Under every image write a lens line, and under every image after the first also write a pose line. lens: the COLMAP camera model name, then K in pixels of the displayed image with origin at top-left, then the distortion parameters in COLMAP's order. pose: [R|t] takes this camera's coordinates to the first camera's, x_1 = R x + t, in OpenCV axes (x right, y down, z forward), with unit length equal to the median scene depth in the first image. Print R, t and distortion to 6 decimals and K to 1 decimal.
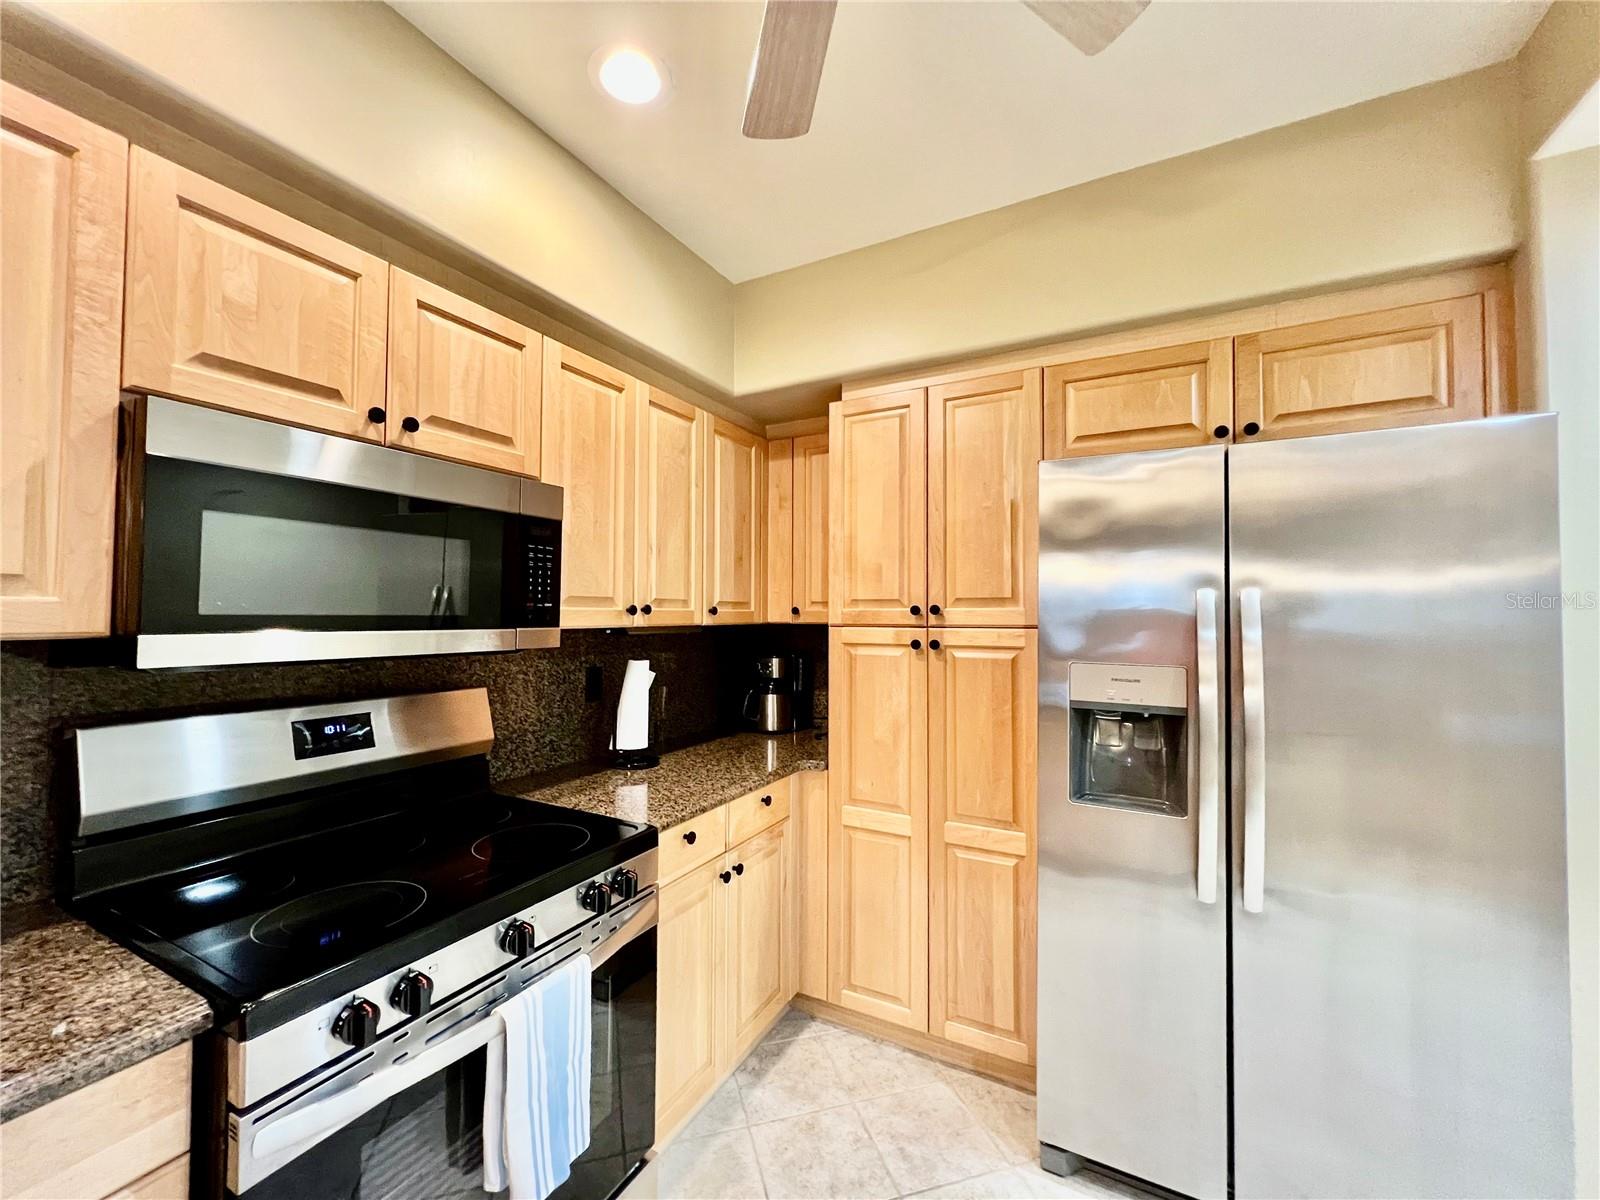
lens RADIAL K [[643.0, 0, 796.0], [0, 643.0, 598.5], [0, 0, 1]] dist [-0.000724, 0.000482]
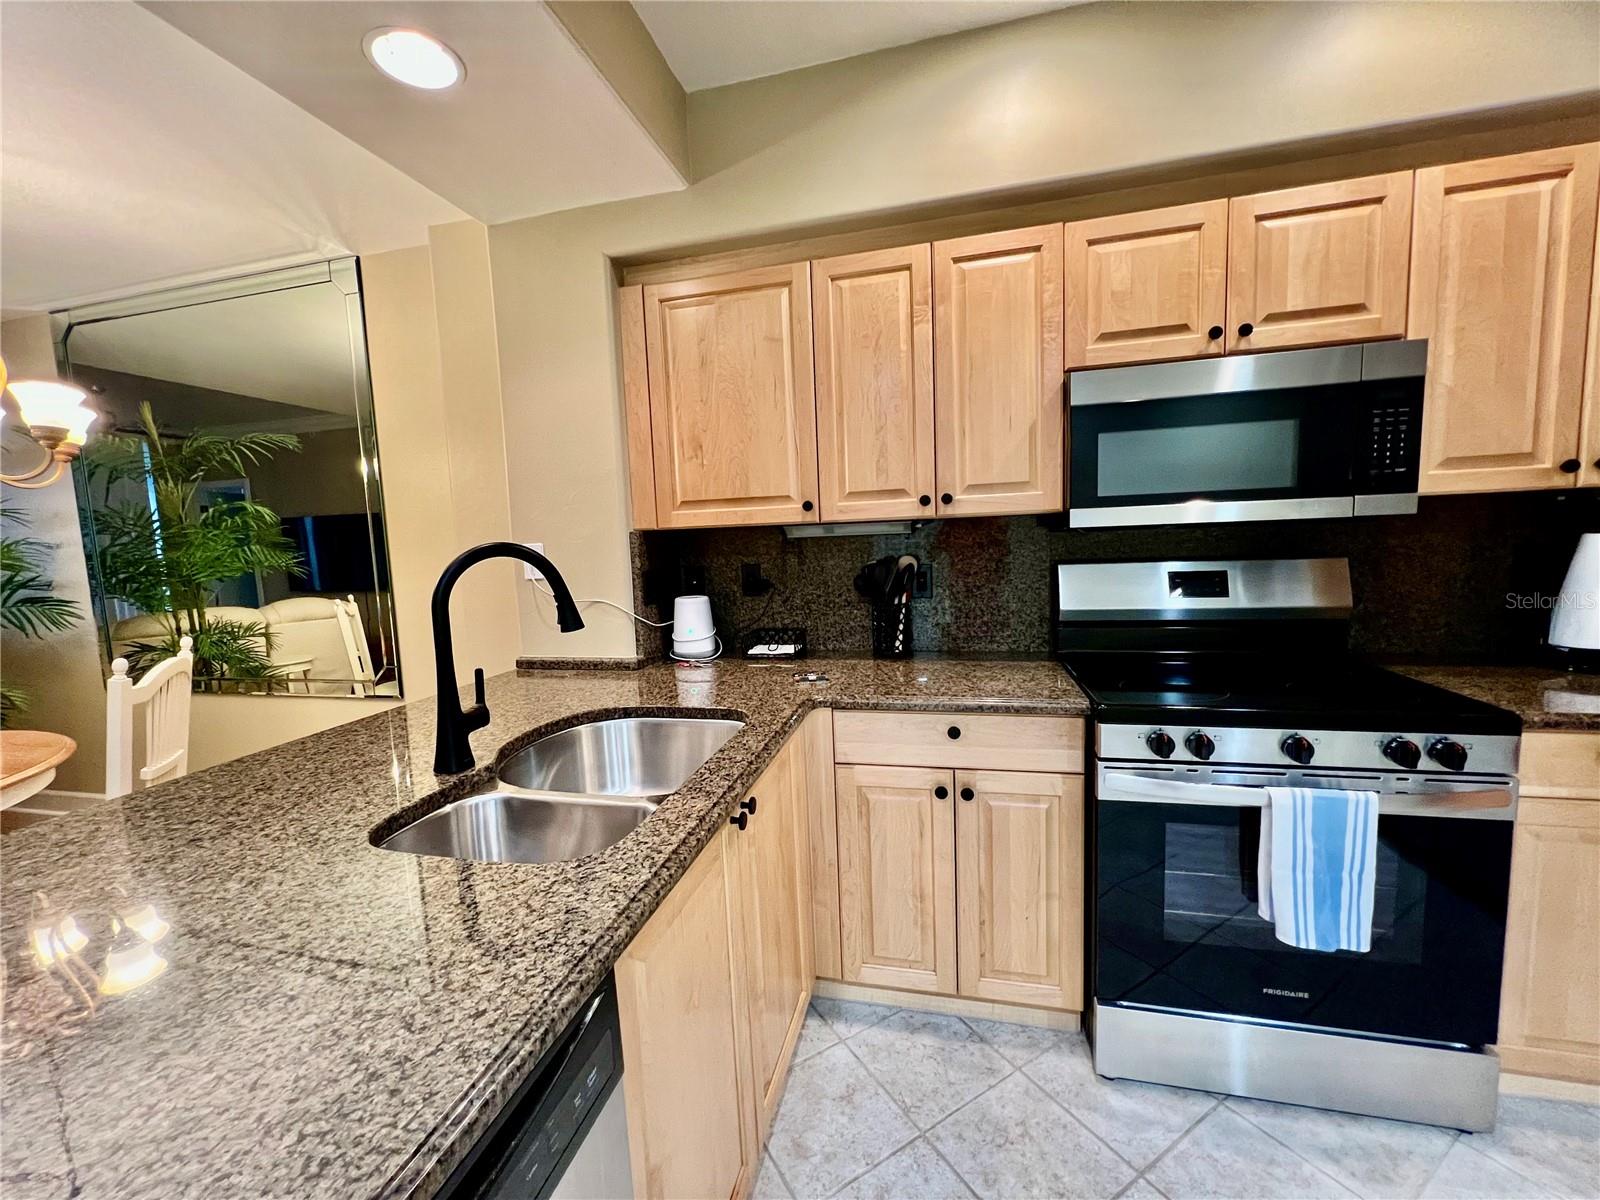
lens RADIAL K [[643.0, 0, 796.4], [0, 643.0, 600.0], [0, 0, 1]] dist [-0.000724, 0.000482]
pose [[0.246170, 0.084551, -0.965532, 0.312441], [0.068367, 0.992192, 0.104317, 0.037936], [0.966813, -0.091690, 0.238467, -0.116163]]
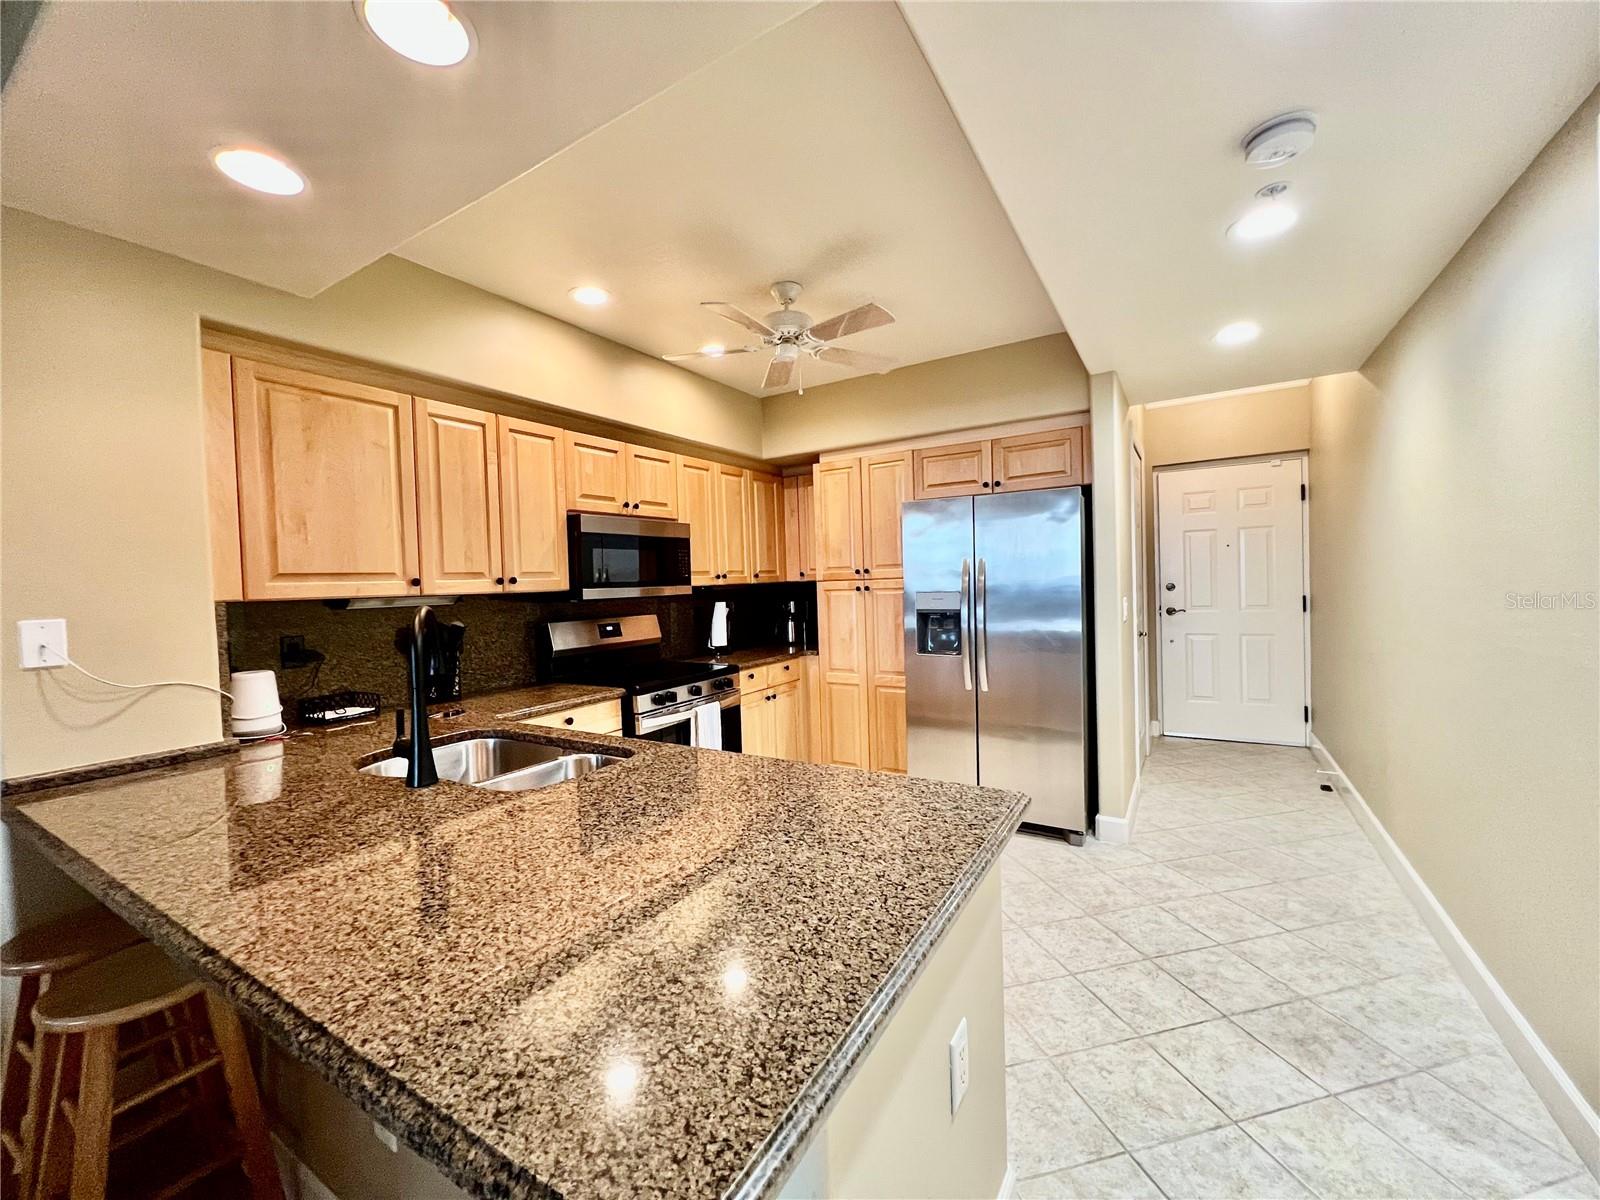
lens RADIAL K [[641.9, 0, 799.2], [0, 641.9, 598.0], [0, 0, 1]] dist [0.000532, 0.000269]
pose [[0.997904, -0.035179, -0.054309, 0.130307], [0.038077, 0.997853, 0.053294, -0.015538], [0.052318, -0.055250, 0.997101, -1.184151]]
